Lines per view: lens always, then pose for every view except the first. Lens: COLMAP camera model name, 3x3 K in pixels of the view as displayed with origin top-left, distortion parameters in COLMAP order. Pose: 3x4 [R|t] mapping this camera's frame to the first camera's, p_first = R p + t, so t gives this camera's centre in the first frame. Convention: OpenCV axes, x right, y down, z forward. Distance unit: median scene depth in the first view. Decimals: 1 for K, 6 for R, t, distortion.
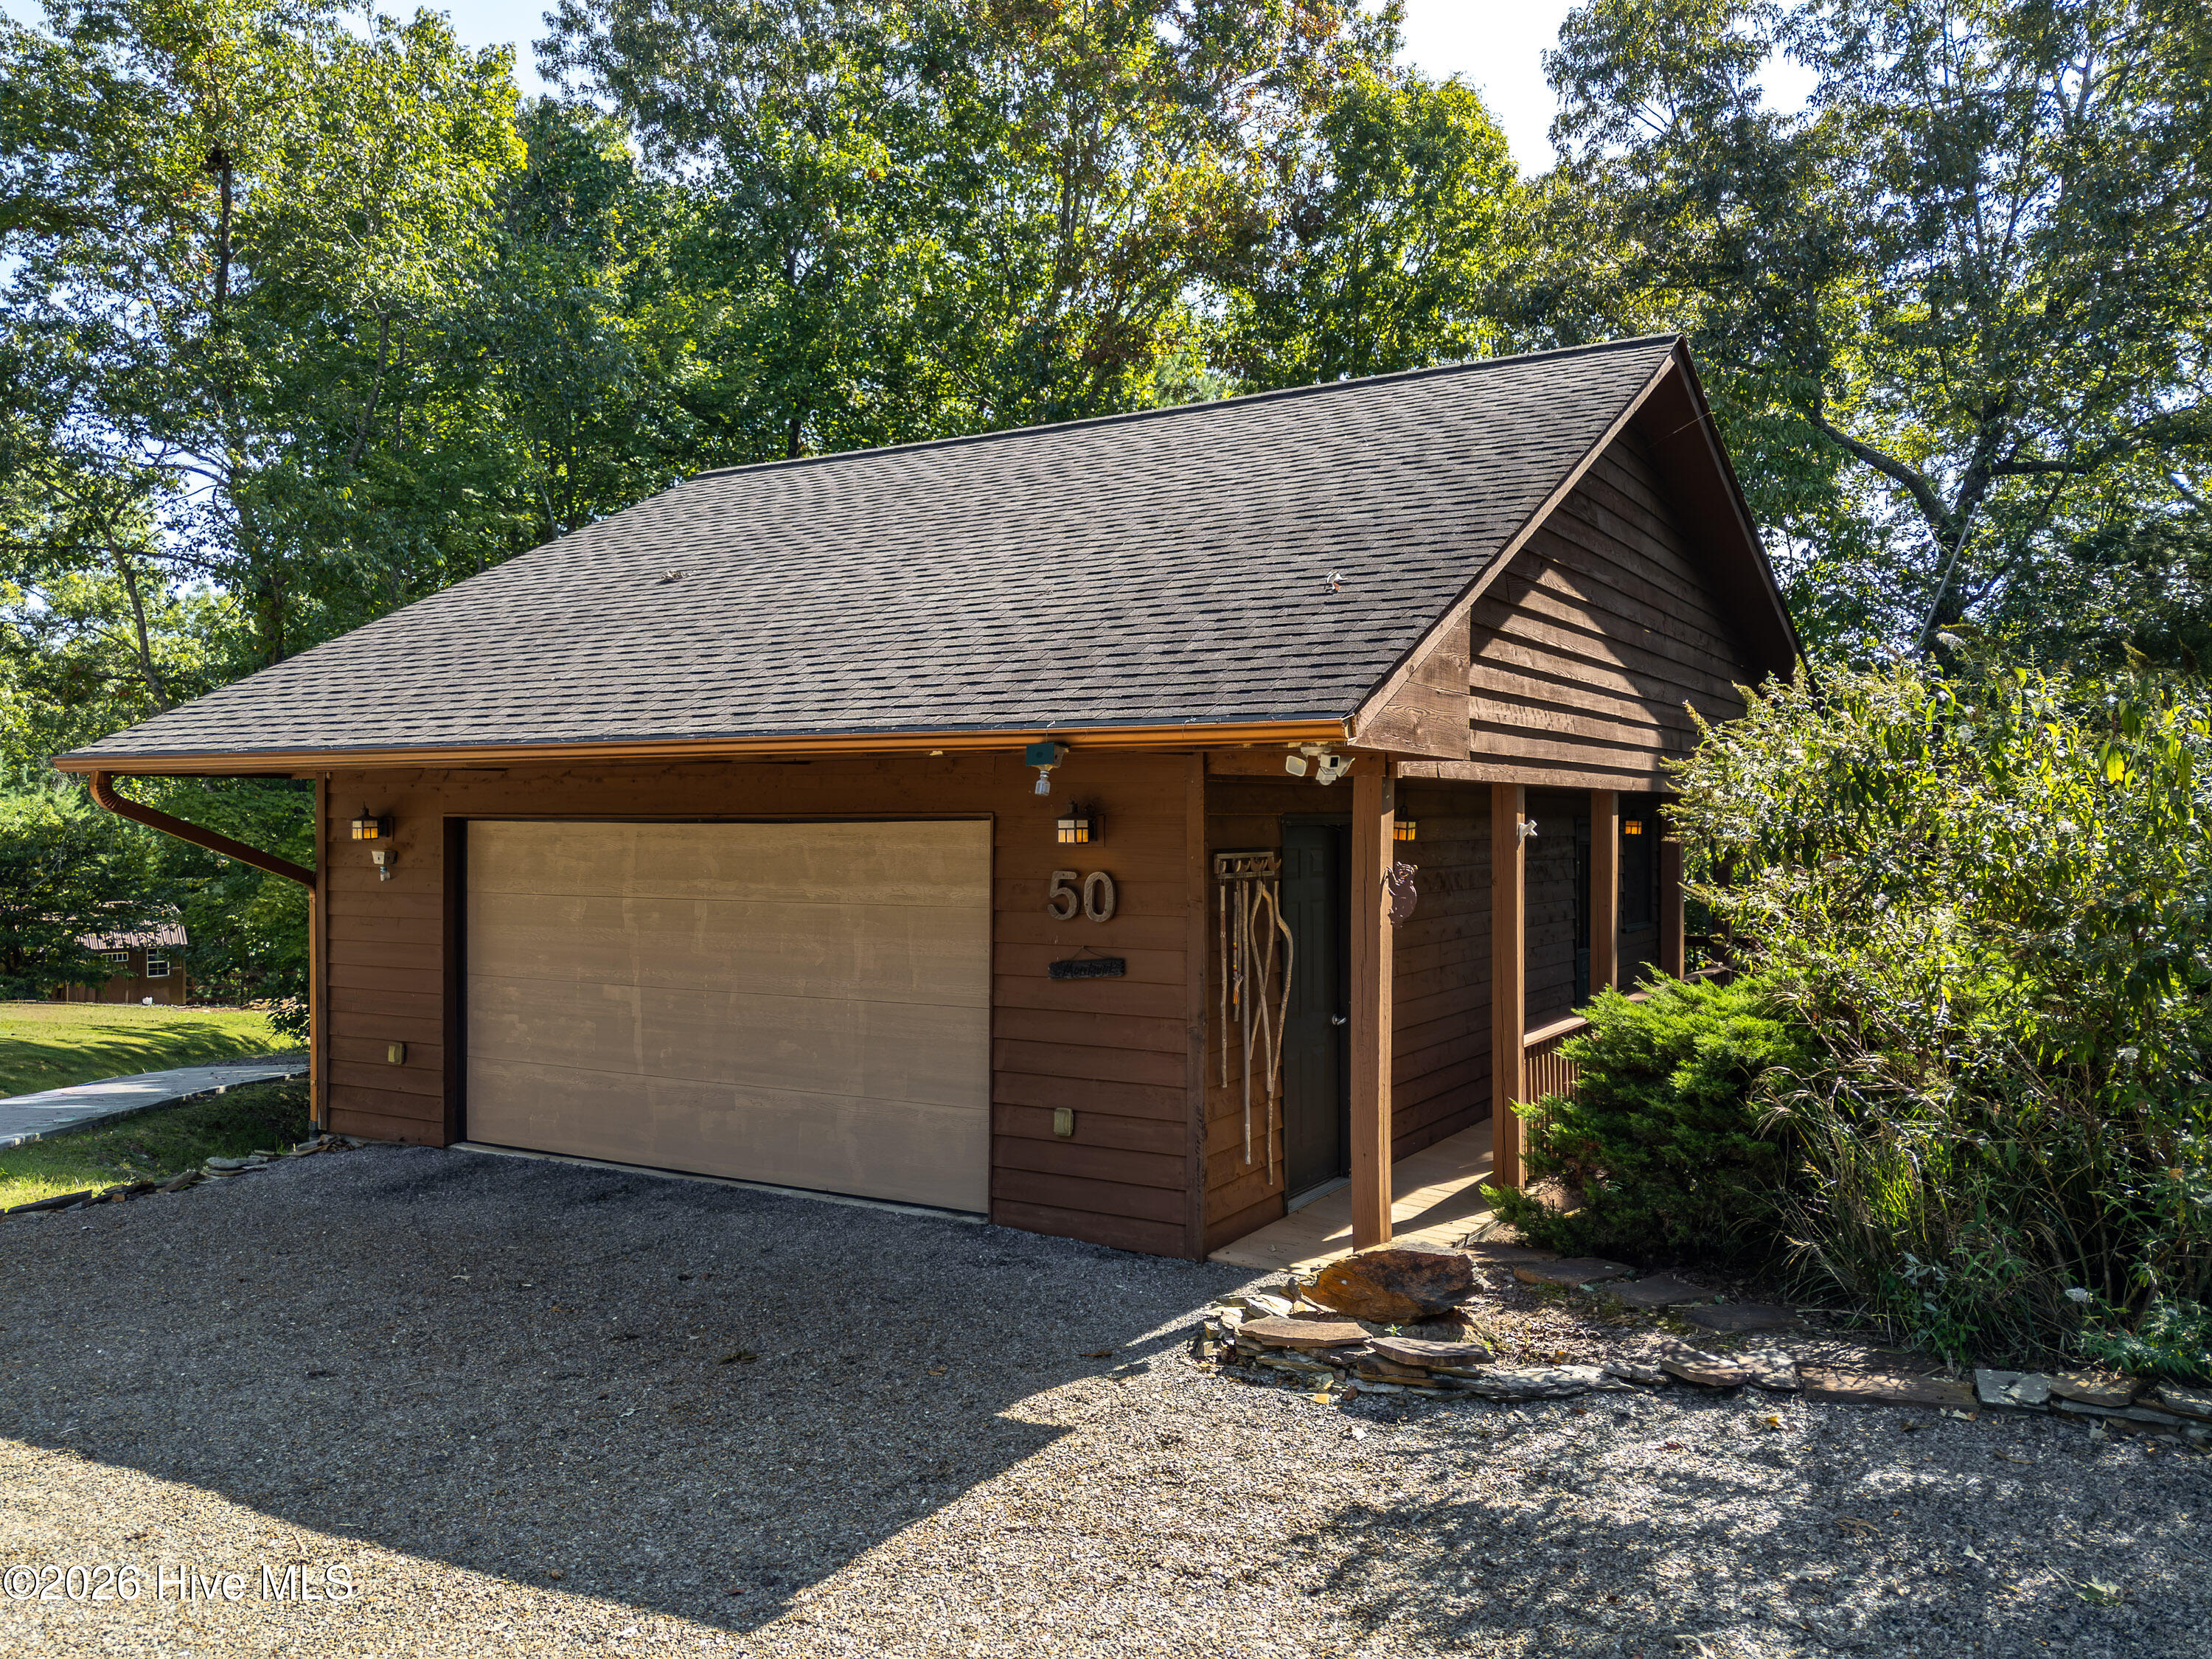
lens RADIAL K [[1647.7, 0, 1116.0], [0, 1647.7, 832.9], [0, 0, 1]] dist [0.058914, -0.031041]
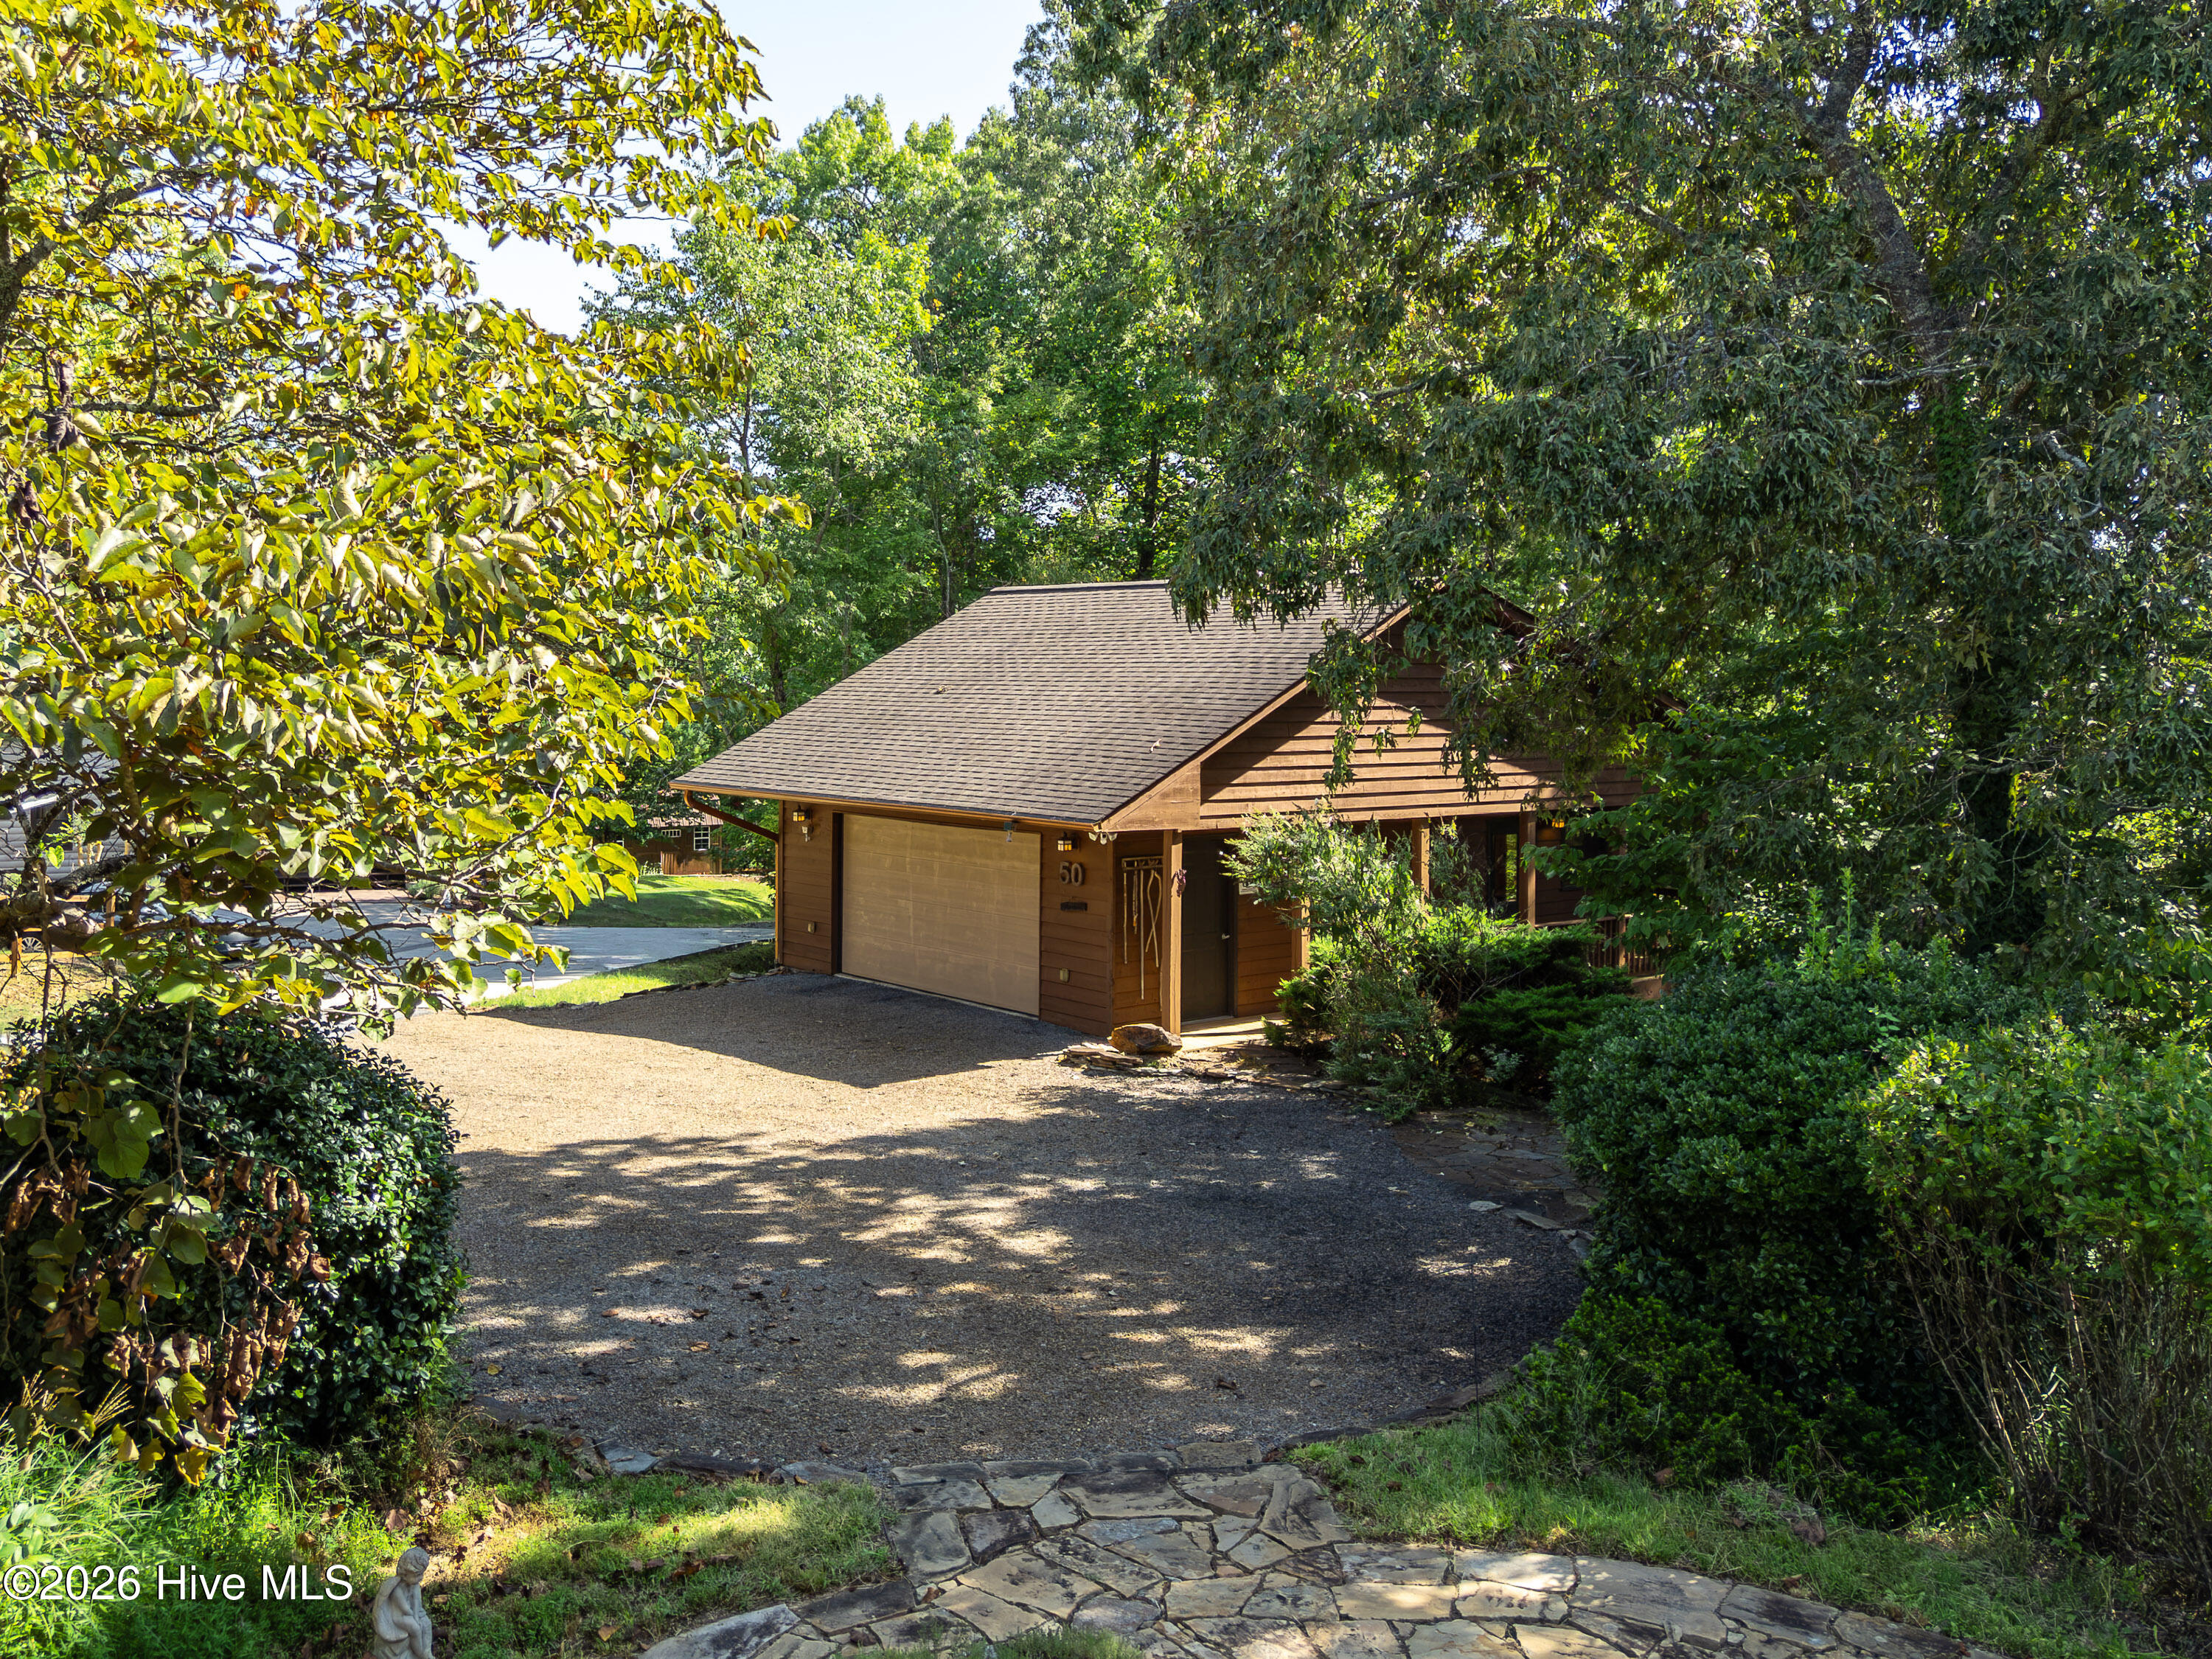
lens RADIAL K [[1647.7, 0, 1101.1], [0, 1647.7, 825.8], [0, 0, 1]] dist [0.058914, -0.031041]
pose [[0.960040, 0.032769, -0.277937, 0.457273], [-0.016693, 0.998058, 0.060011, -0.117157], [0.279364, -0.052974, 0.958723, -0.815424]]
